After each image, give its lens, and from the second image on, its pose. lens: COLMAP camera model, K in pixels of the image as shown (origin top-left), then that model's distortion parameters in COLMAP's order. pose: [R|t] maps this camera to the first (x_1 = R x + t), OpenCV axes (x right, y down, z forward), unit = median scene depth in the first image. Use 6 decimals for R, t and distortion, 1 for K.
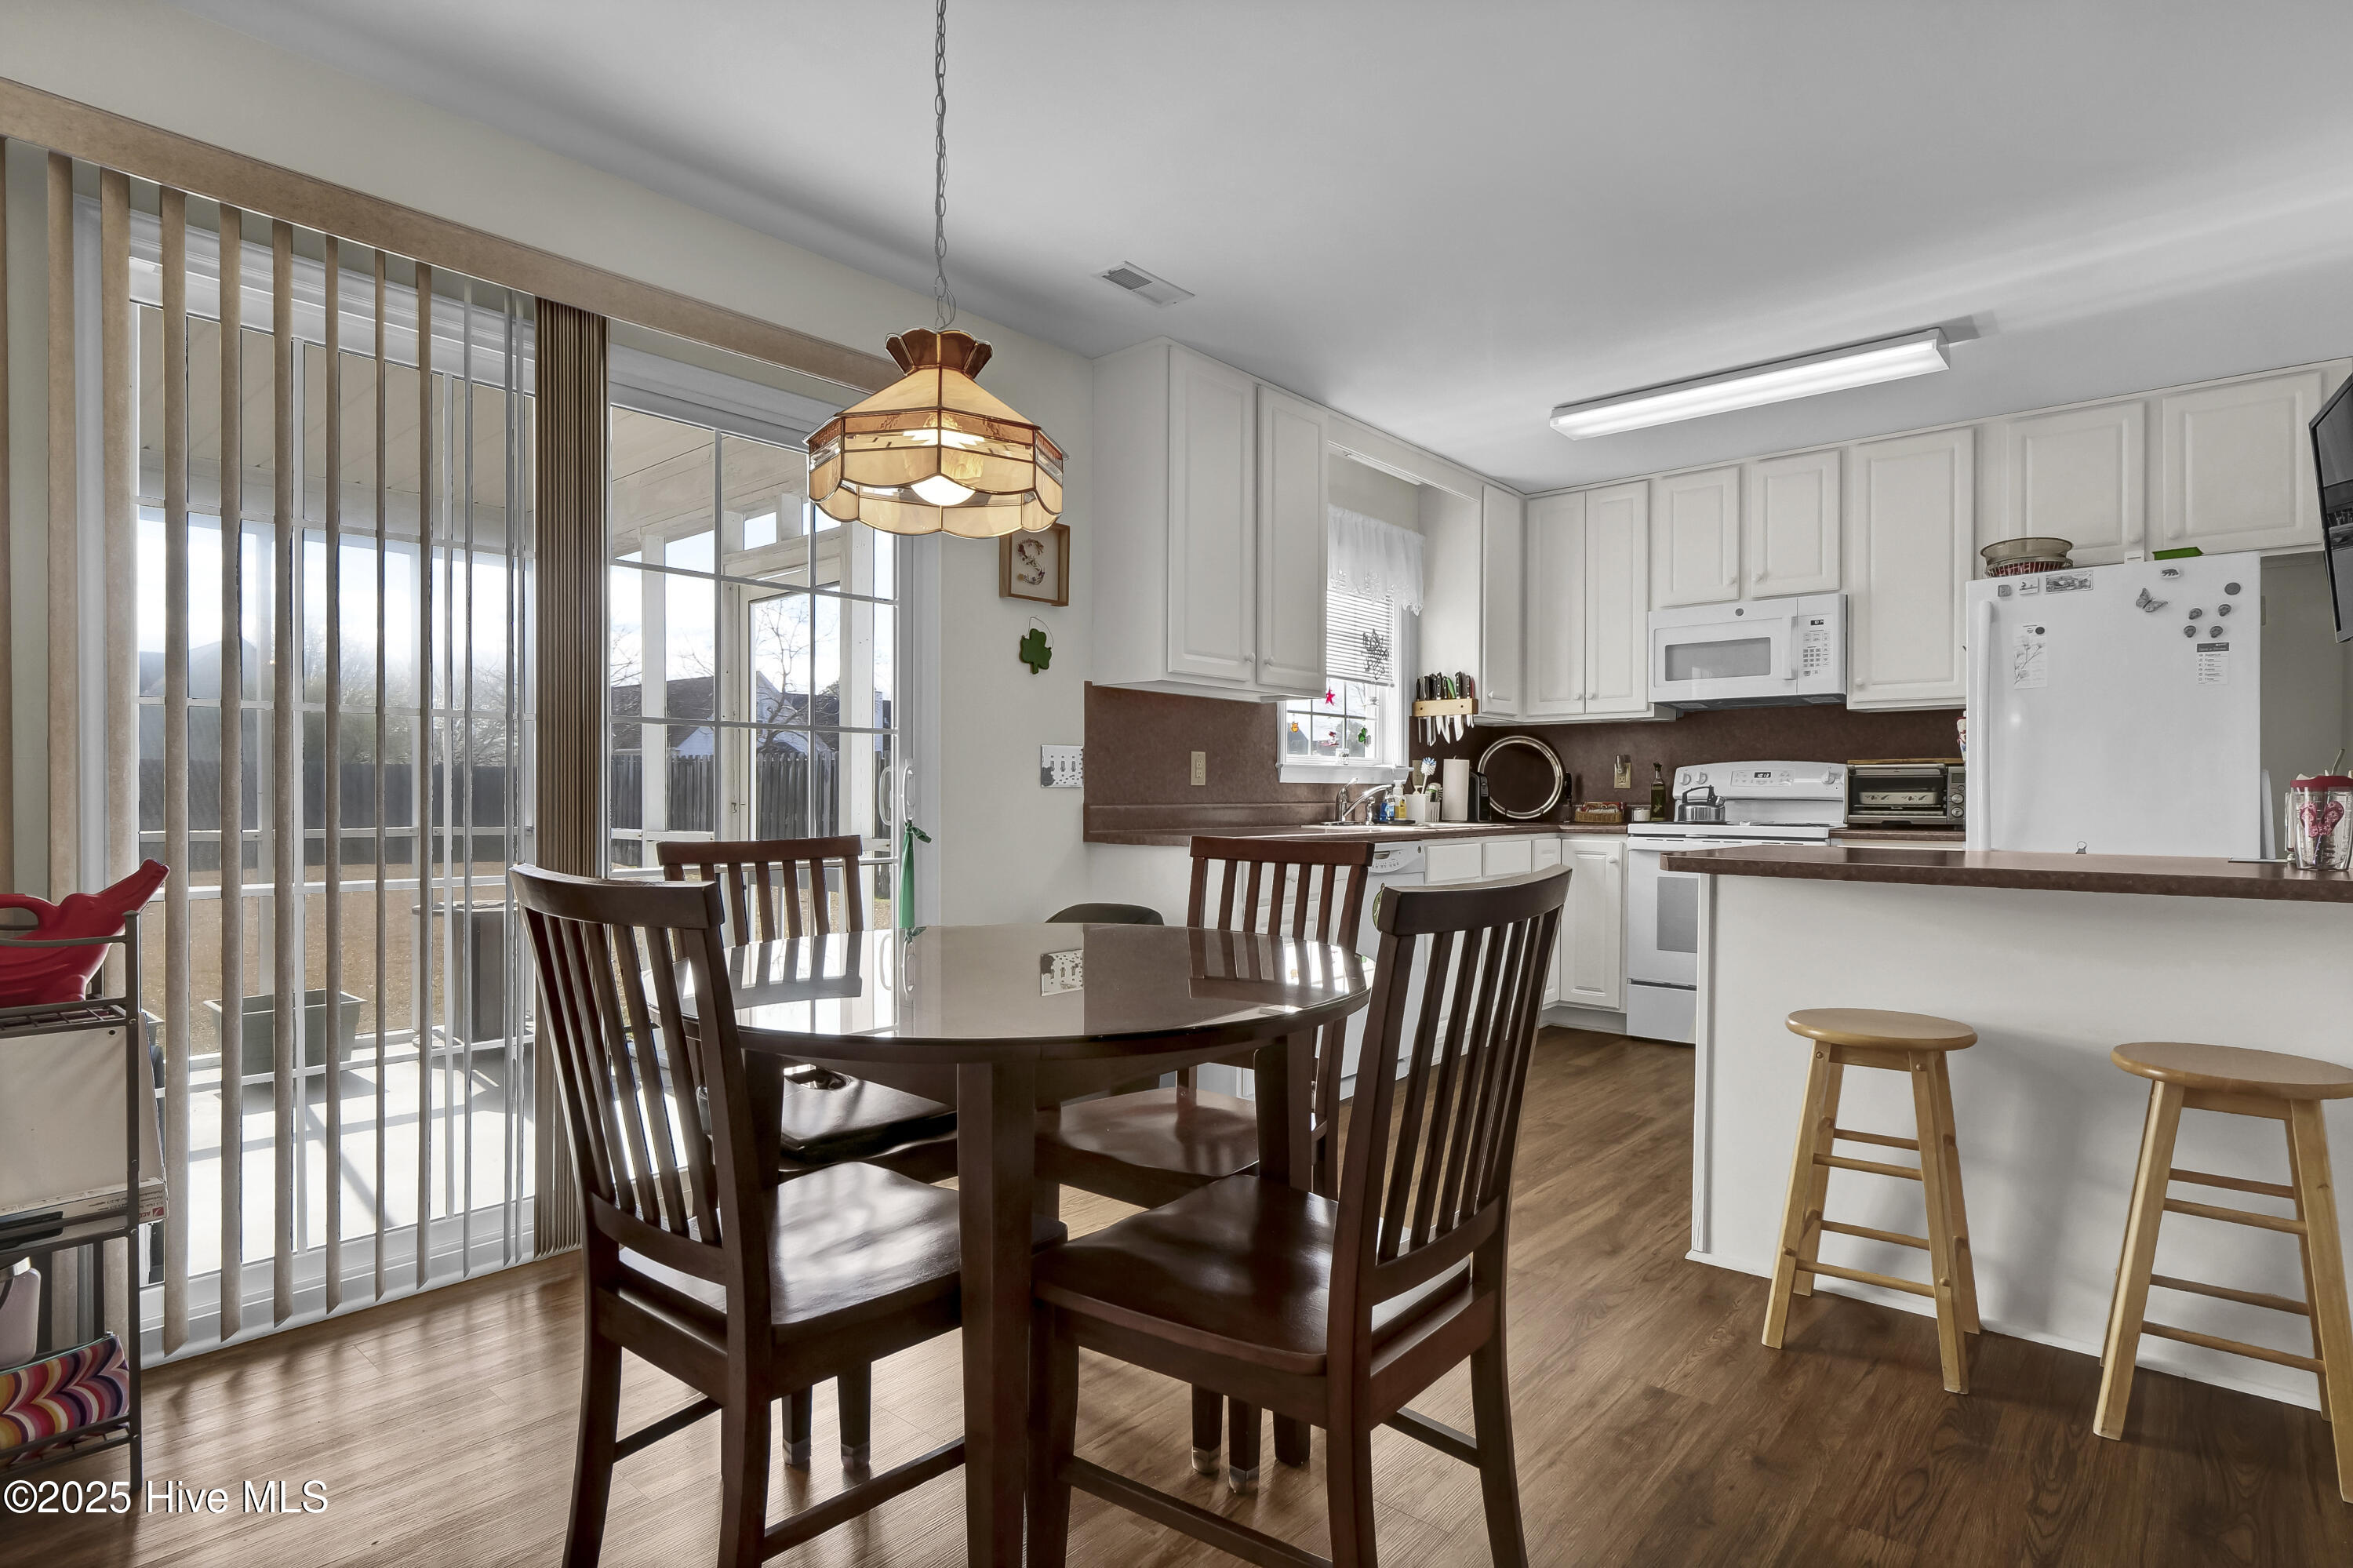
lens RADIAL K [[1223.5, 0, 1173.1], [0, 1223.5, 803.9], [0, 0, 1]] dist [0.000045, 0.000105]
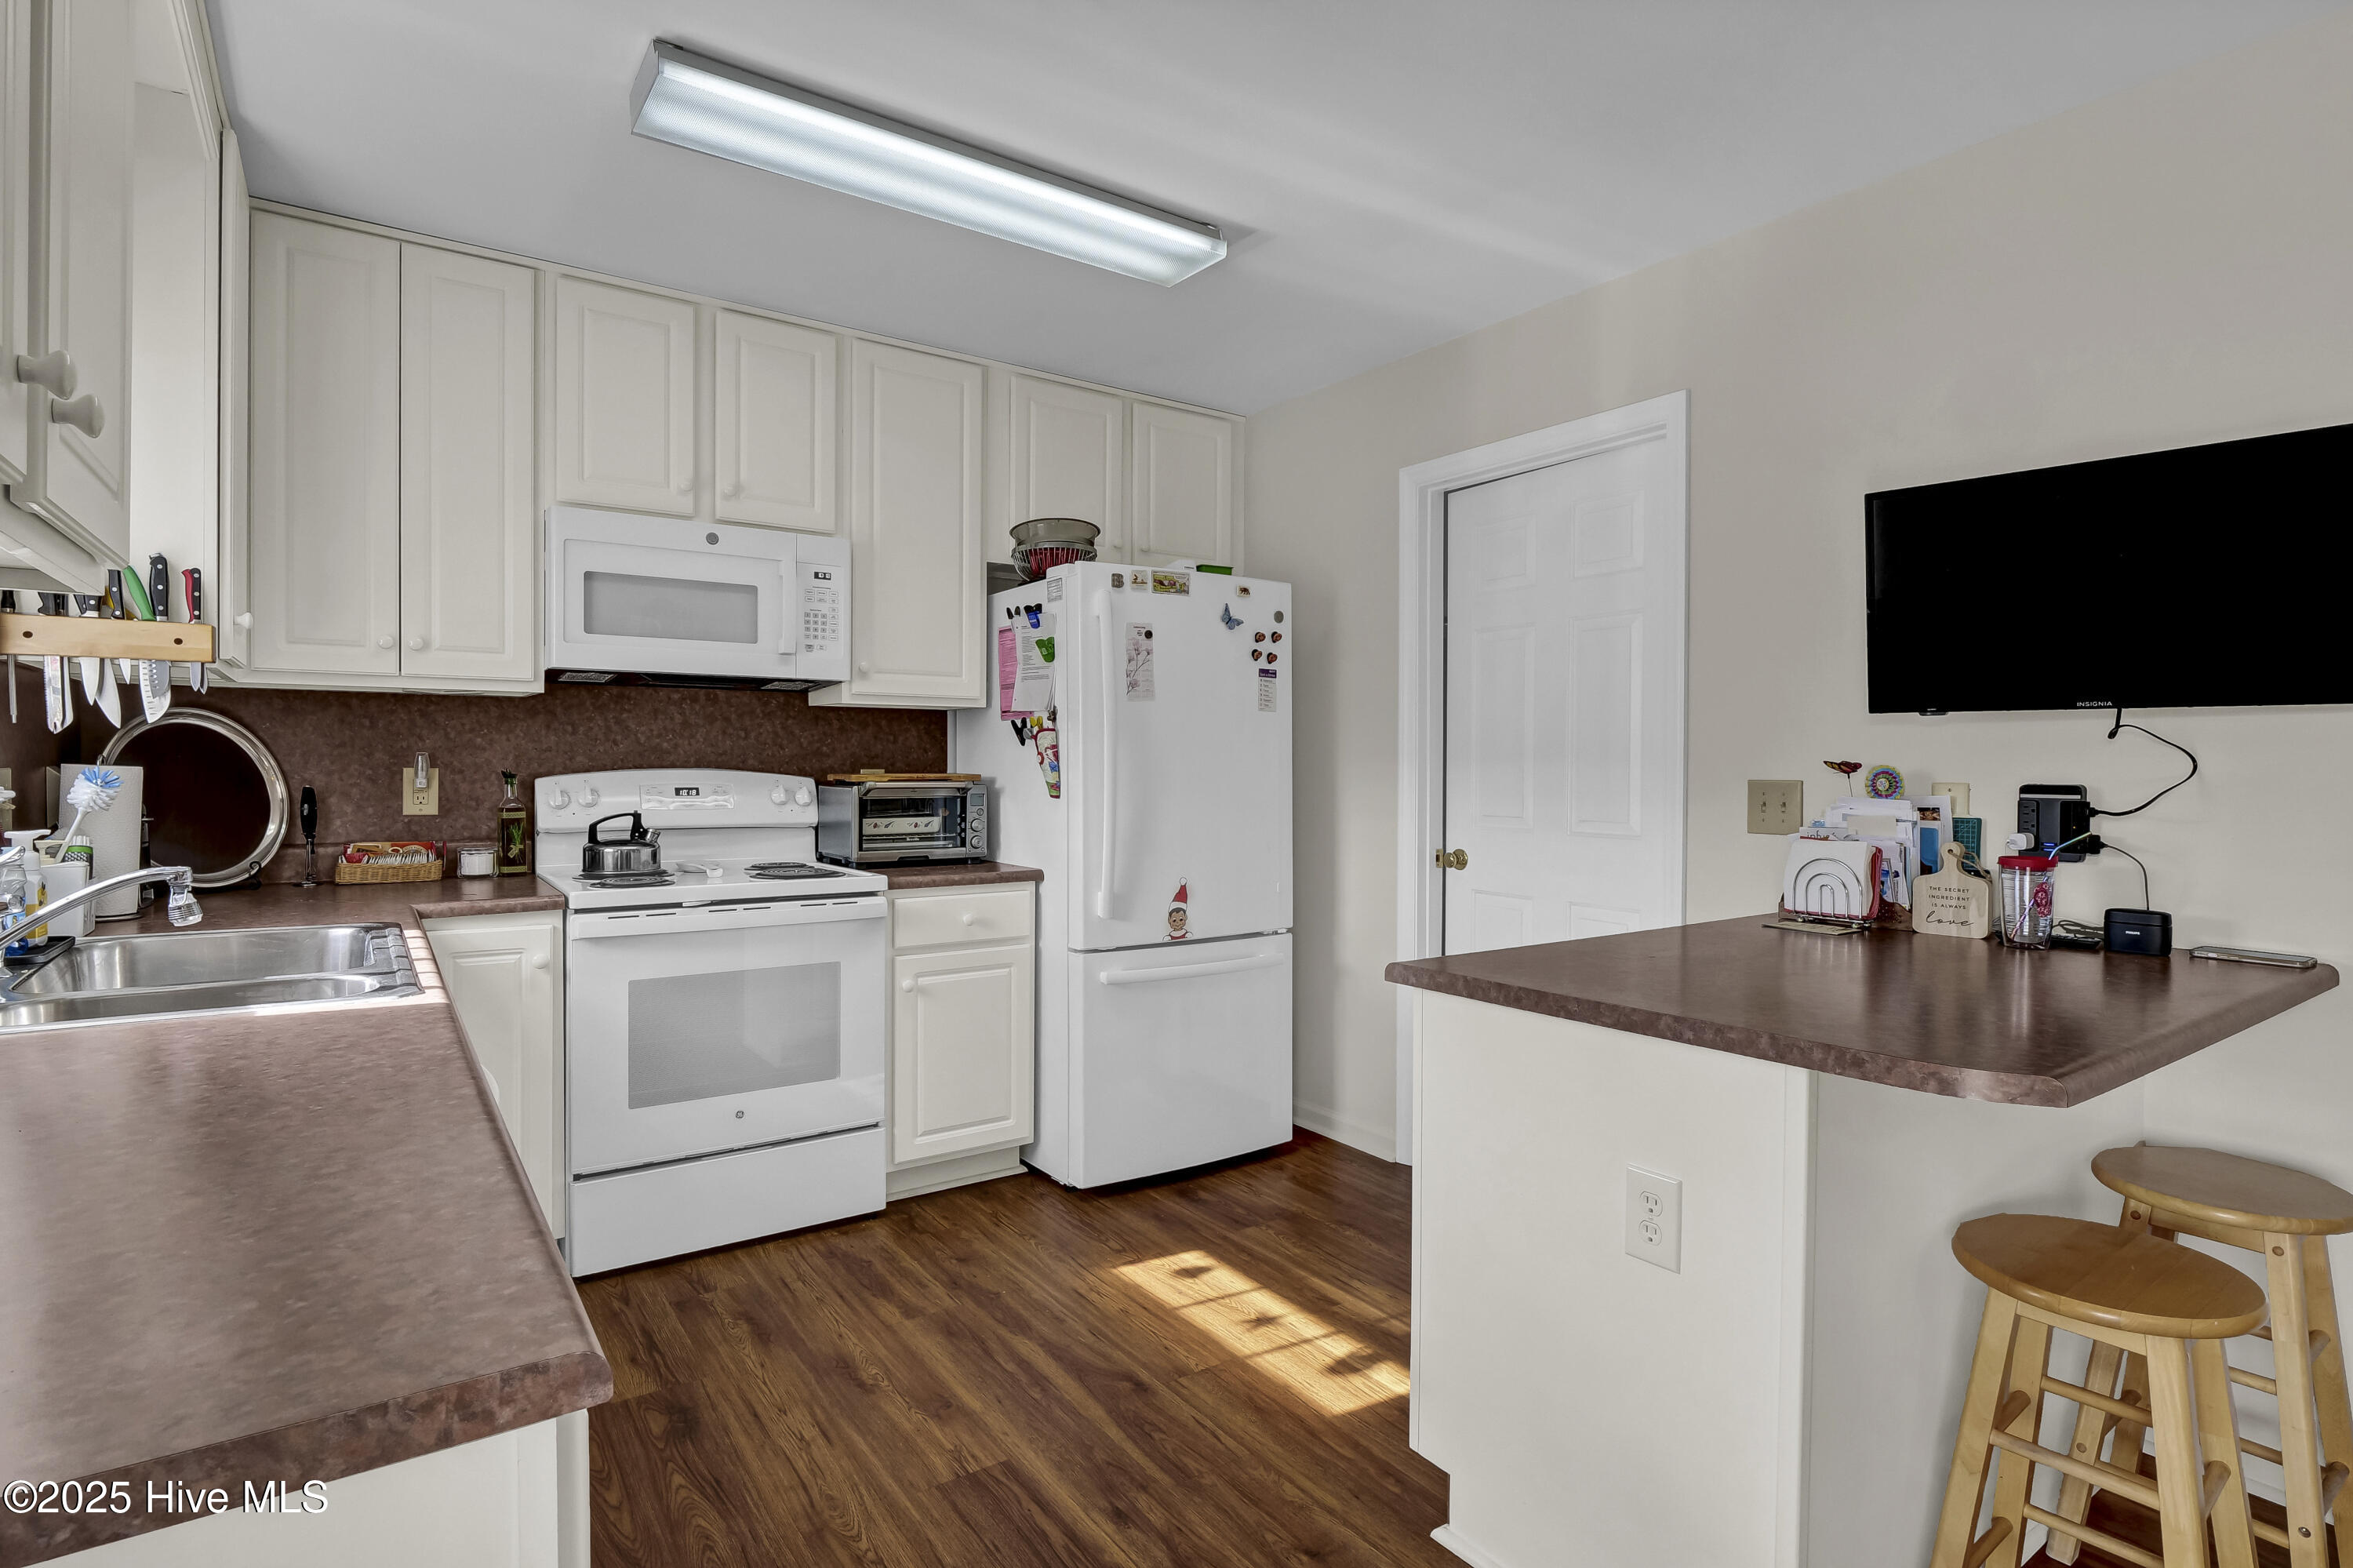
lens RADIAL K [[1185.6, 0, 1166.3], [0, 1185.6, 771.2], [0, 0, 1]] dist [-0.002231, -0.000015]
pose [[0.254644, -0.006877, 0.967010, -0.070989], [-0.000721, 0.999973, 0.007301, -0.041190], [-0.967035, -0.002556, 0.254632, 0.615602]]
